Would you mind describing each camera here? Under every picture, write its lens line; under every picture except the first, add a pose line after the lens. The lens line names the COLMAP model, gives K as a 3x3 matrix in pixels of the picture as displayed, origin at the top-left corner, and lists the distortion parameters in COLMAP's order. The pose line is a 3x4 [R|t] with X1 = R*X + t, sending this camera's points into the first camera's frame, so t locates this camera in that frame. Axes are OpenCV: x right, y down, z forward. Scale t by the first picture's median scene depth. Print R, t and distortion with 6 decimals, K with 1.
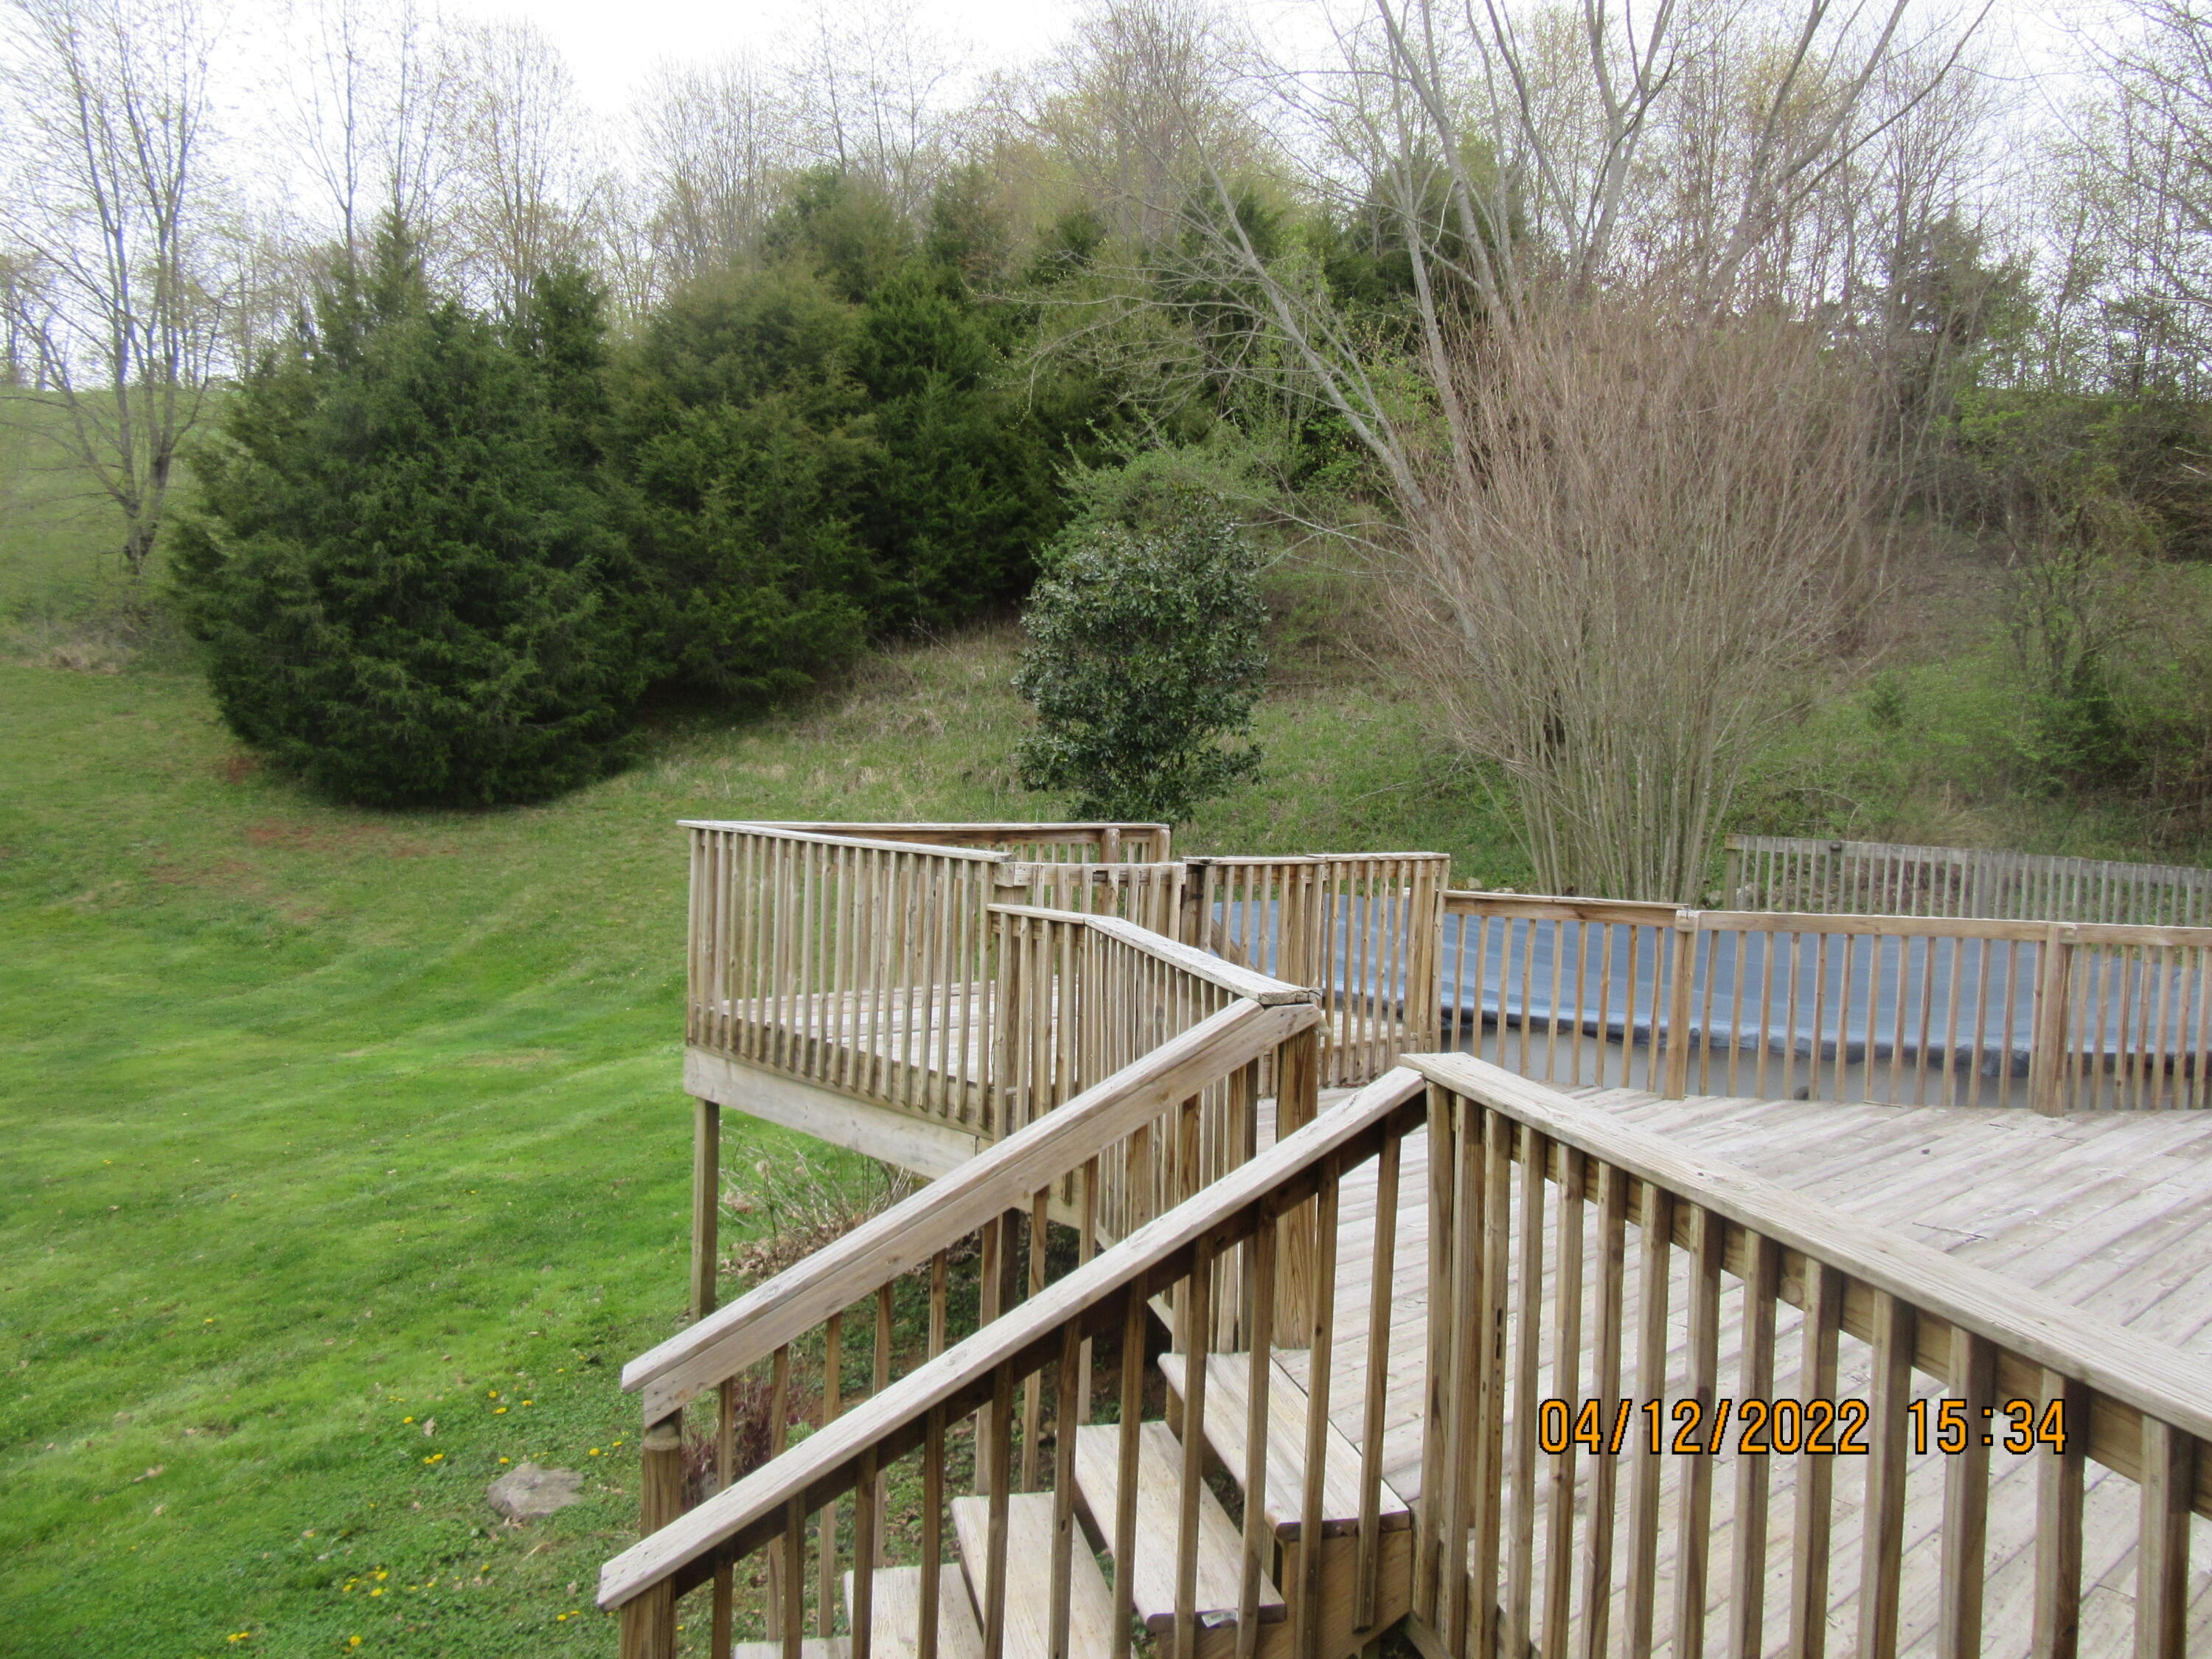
lens RADIAL K [[1667.3, 0, 1105.3], [0, 1667.3, 804.0], [0, 0, 1]] dist [-0.031022, 0.038011]
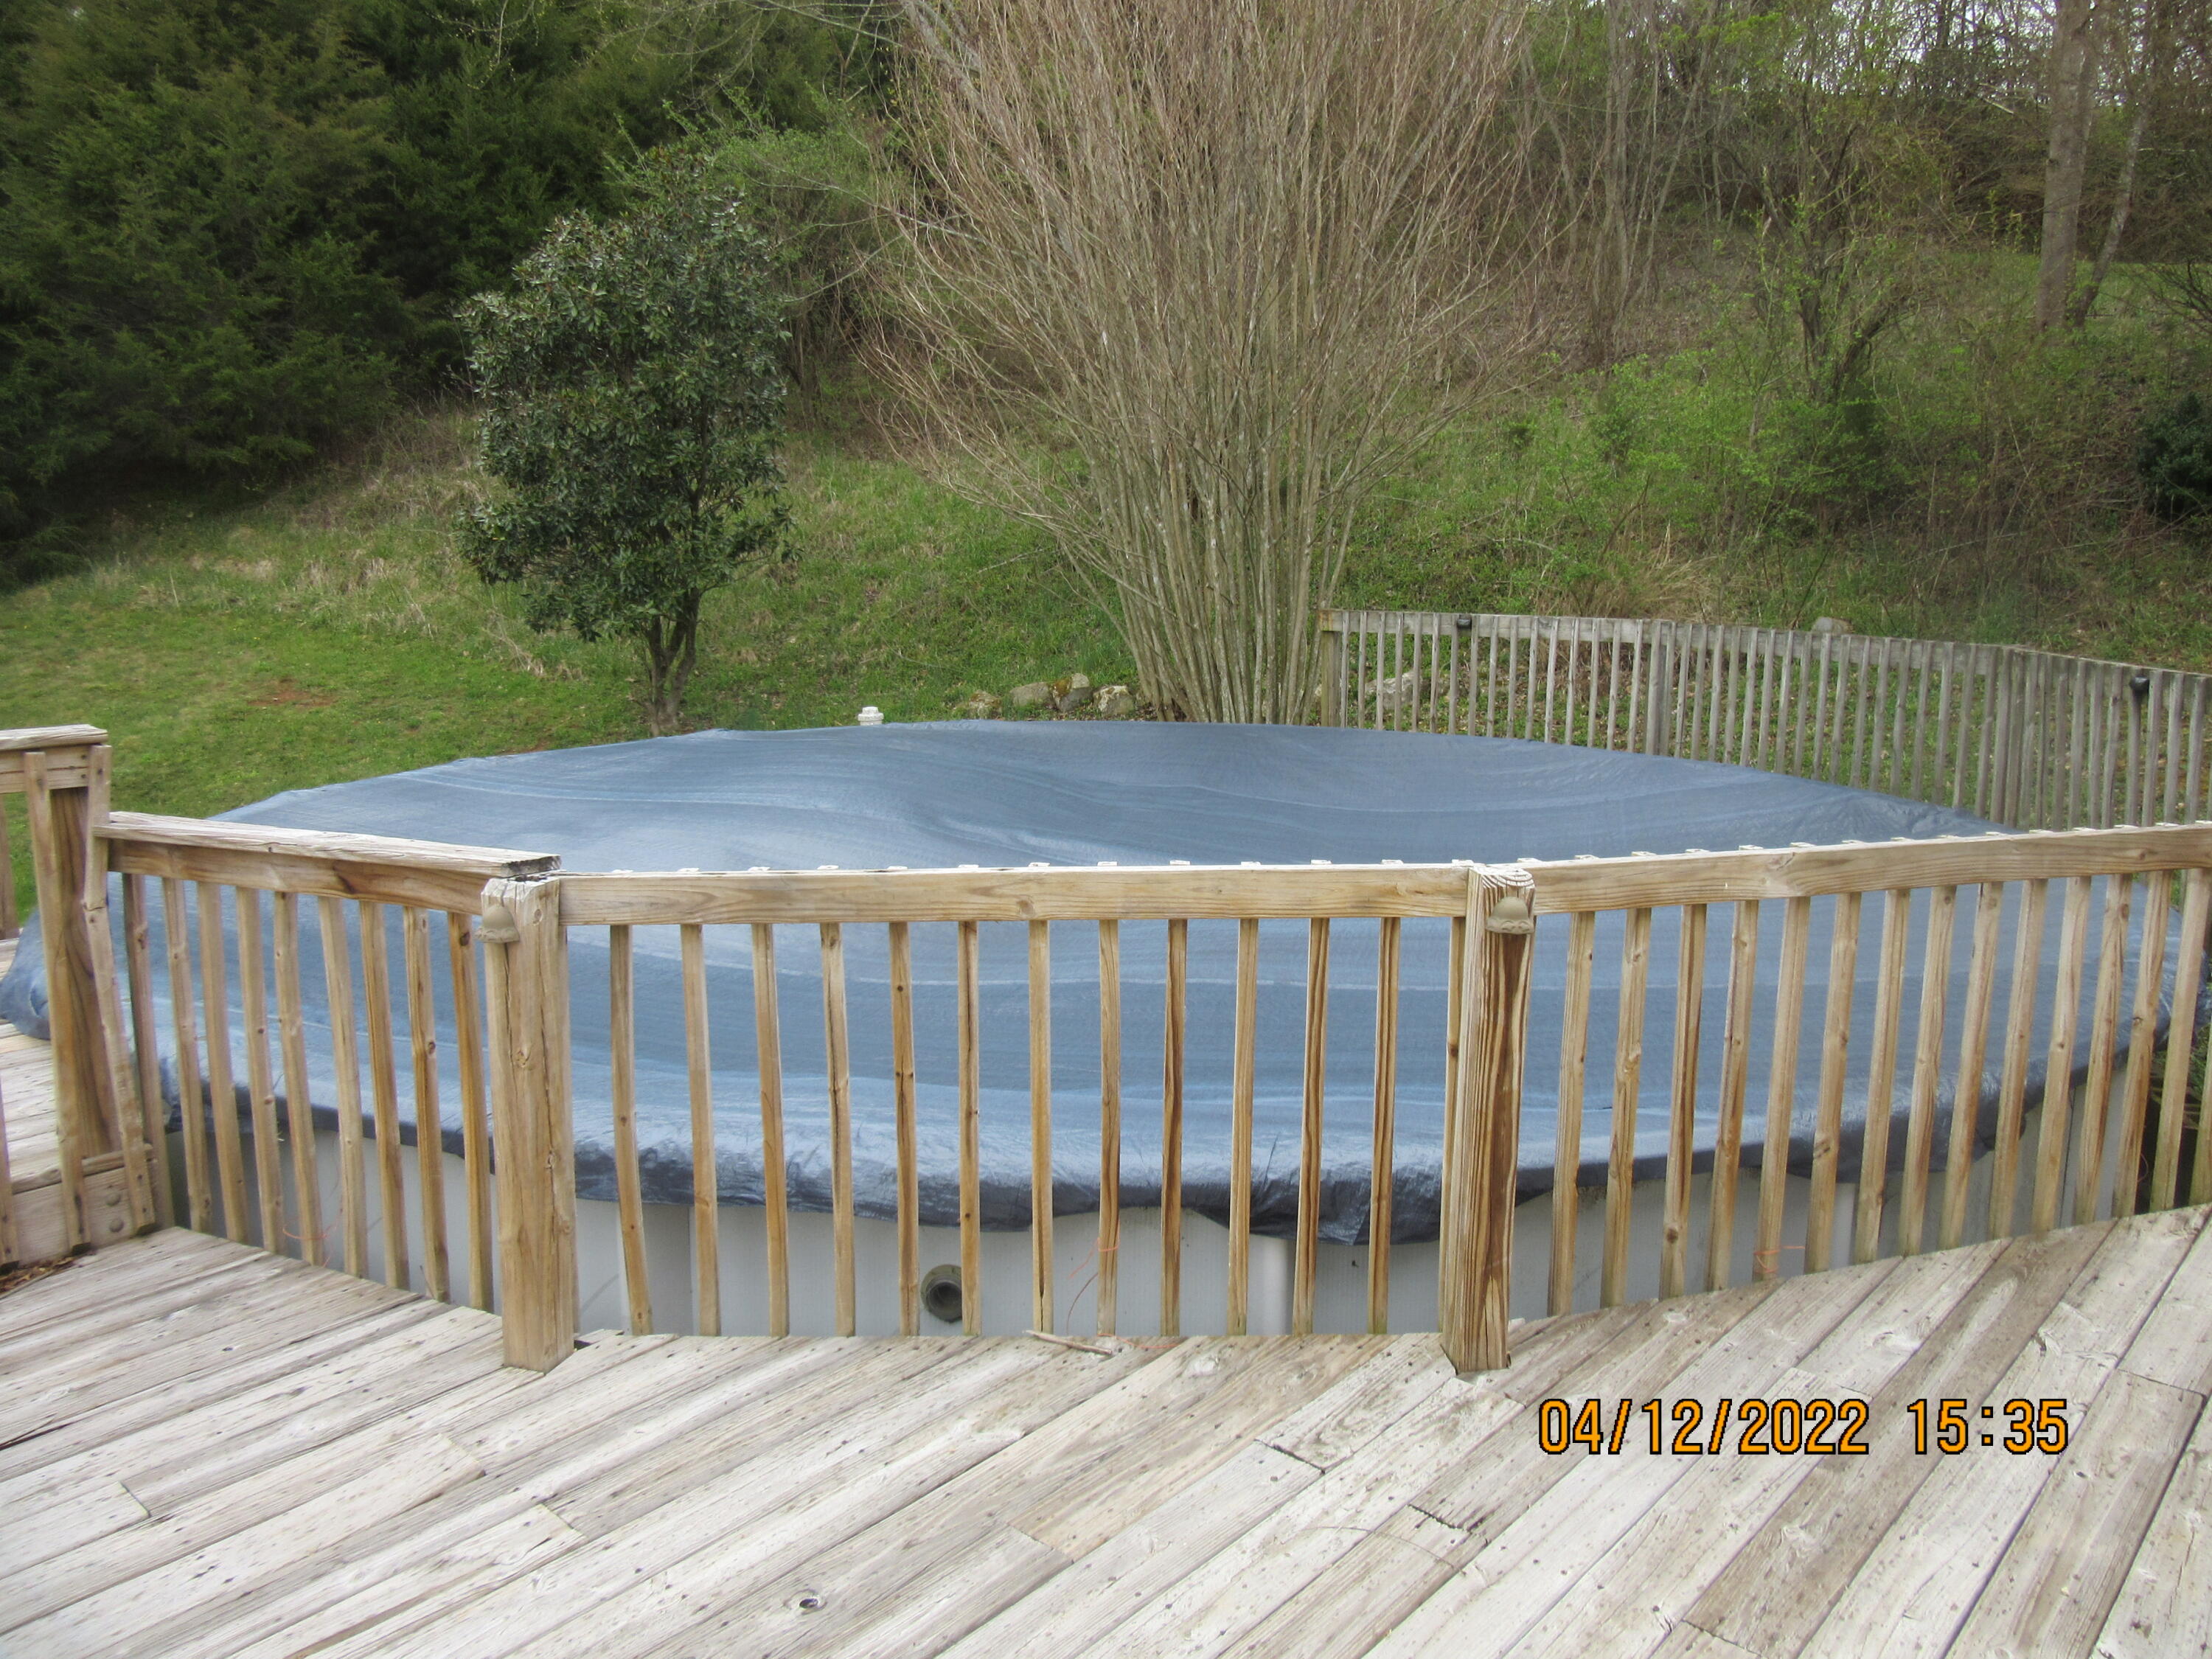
lens RADIAL K [[1667.3, 0, 1104.9], [0, 1667.3, 810.3], [0, 0, 1]] dist [-0.031022, 0.038011]
pose [[0.995650, -0.051103, 0.077914, 0.143181], [0.039984, 0.989608, 0.138123, 0.001027], [-0.084163, -0.134407, 0.987346, 0.199439]]
